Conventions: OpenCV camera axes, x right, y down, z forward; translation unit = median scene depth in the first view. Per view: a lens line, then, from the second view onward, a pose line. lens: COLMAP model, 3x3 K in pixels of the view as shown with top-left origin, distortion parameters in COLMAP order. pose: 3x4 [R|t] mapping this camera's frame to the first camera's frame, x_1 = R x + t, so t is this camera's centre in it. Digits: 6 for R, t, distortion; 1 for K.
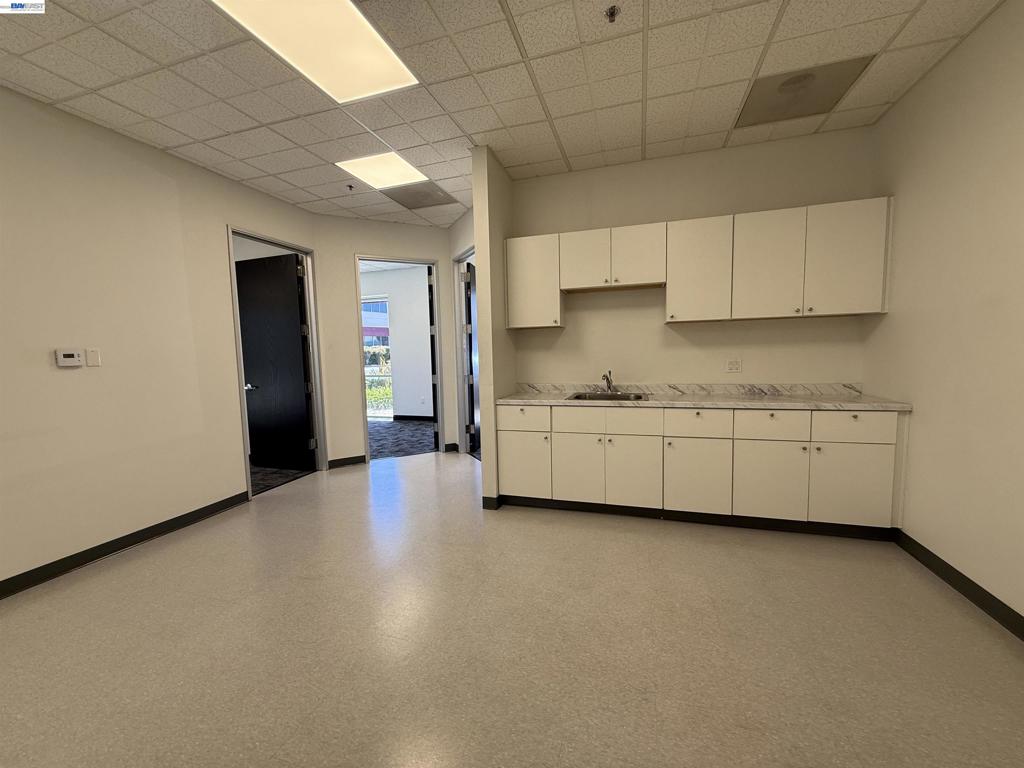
lens RADIAL K [[406.6, 0, 509.8], [0, 406.6, 385.8], [0, 0, 1]] dist [-0.002043, -0.000117]
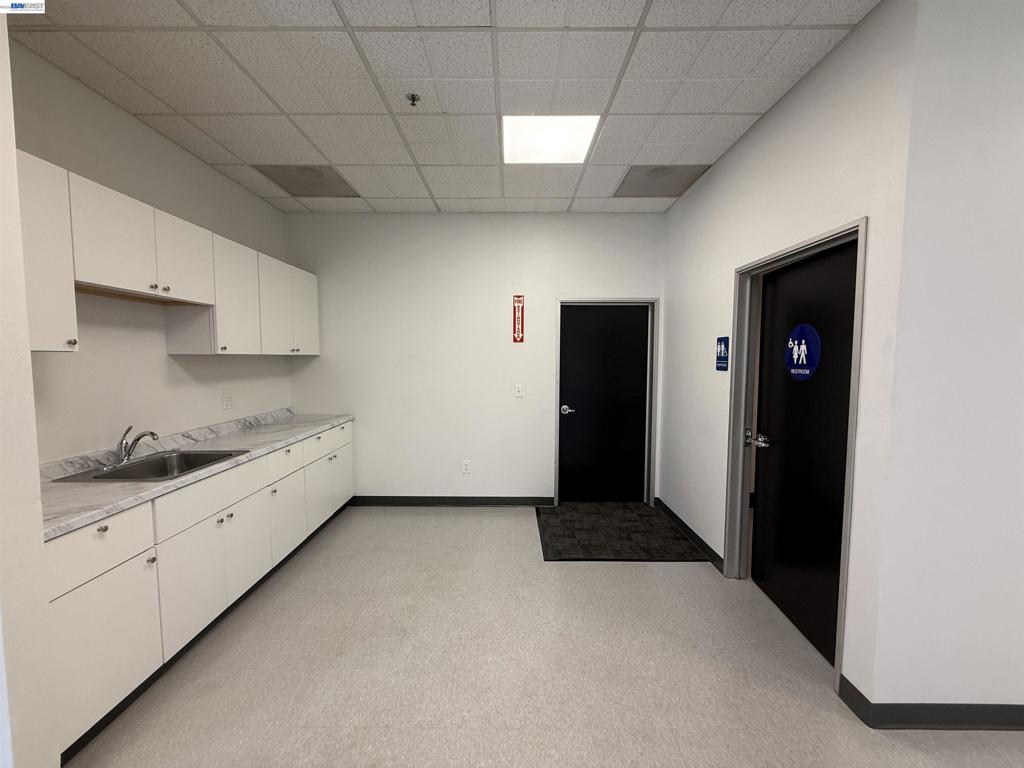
lens RADIAL K [[406.6, 0, 509.8], [0, 406.6, 385.8], [0, 0, 1]] dist [-0.002043, -0.000117]
pose [[-0.298568, -0.040867, 0.953513, -0.526190], [0.089503, 0.993481, 0.070606, -0.092446], [-0.950182, 0.106423, -0.292964, 0.640448]]
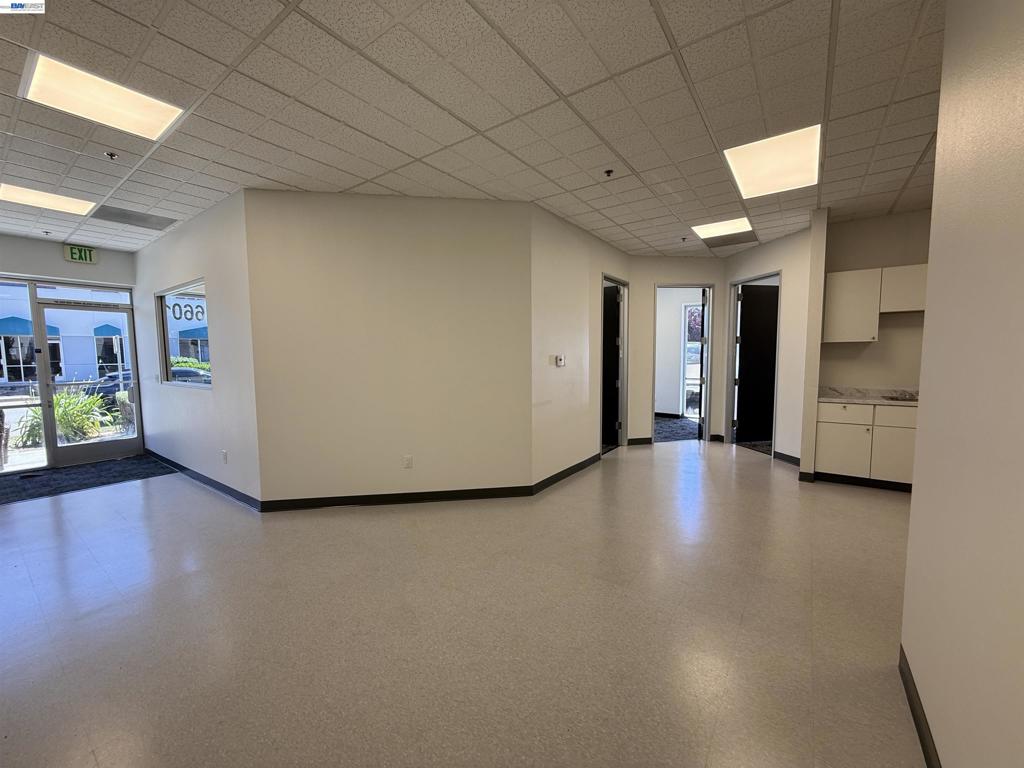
lens RADIAL K [[406.6, 0, 509.8], [0, 406.6, 385.8], [0, 0, 1]] dist [-0.002043, -0.000117]
pose [[0.950260, 0.039267, -0.308972, -0.559705], [-0.041203, 0.999151, 0.000260, 0.034344], [0.308720, 0.012483, 0.951071, -0.533563]]
